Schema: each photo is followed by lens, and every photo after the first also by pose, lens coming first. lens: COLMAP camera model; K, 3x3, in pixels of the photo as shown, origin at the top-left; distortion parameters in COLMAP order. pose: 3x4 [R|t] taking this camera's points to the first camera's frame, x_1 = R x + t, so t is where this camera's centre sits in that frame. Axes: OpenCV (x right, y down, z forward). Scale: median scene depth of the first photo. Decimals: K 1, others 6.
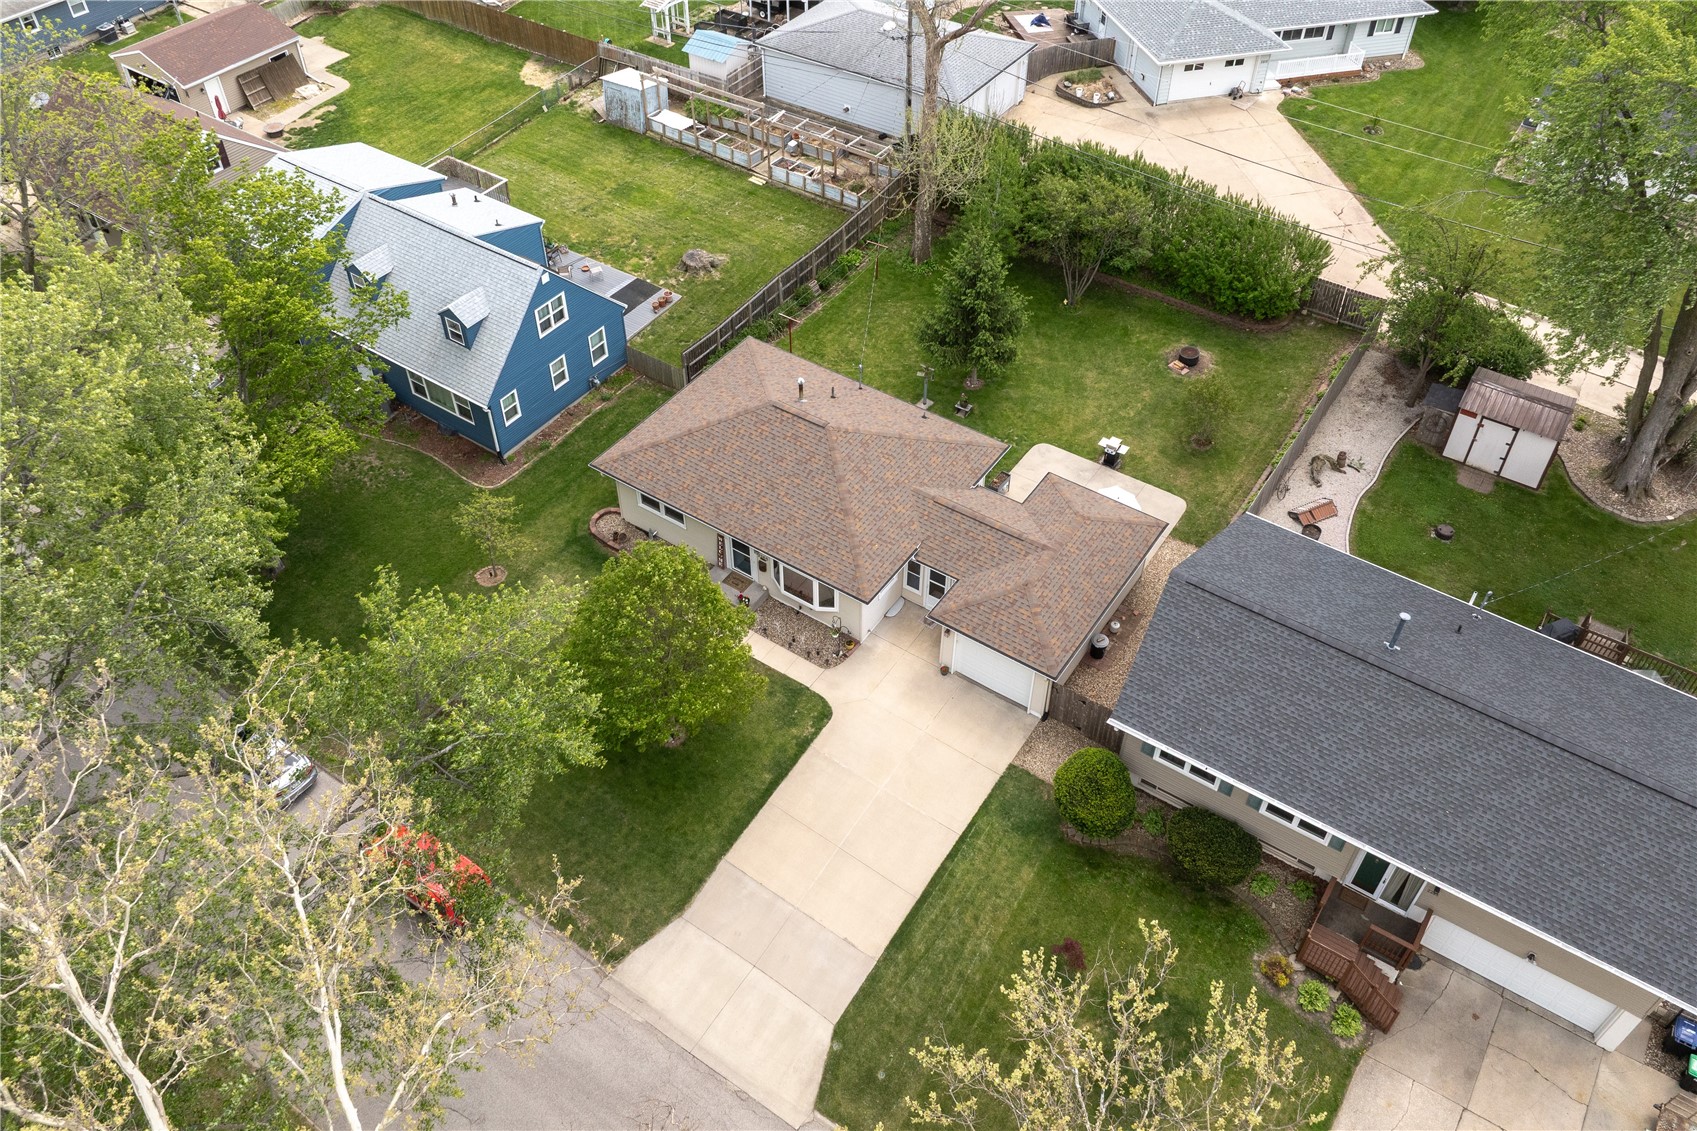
lens RADIAL K [[1197.0, 0, 845.7], [0, 1197.0, 536.7], [0, 0, 1]] dist [-0.033309, 0.002905]
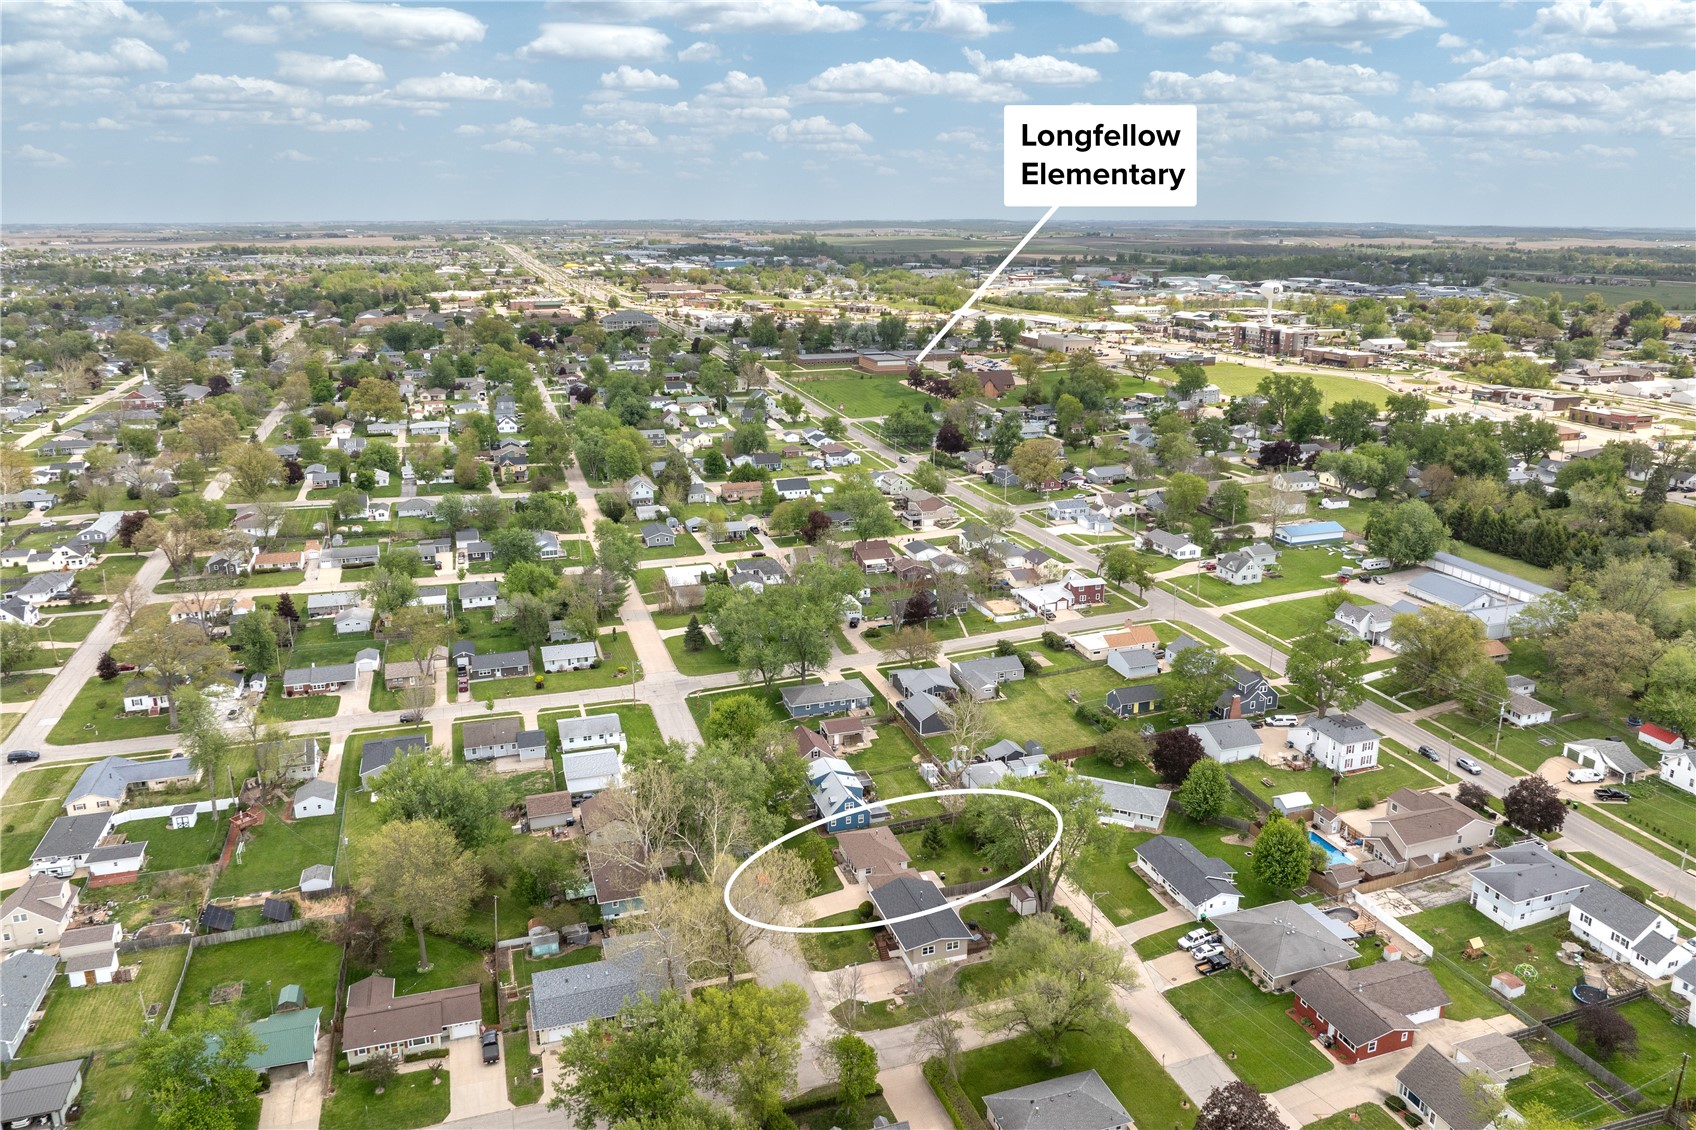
lens RADIAL K [[1196.3, 0, 845.2], [0, 1196.3, 536.3], [0, 0, 1]] dist [-0.033309, 0.002905]
pose [[0.774135, 0.147073, -0.615699, 2.276387], [-0.439495, 0.824882, -0.355548, 0.561880], [0.455587, 0.545839, 0.703208, -2.631868]]
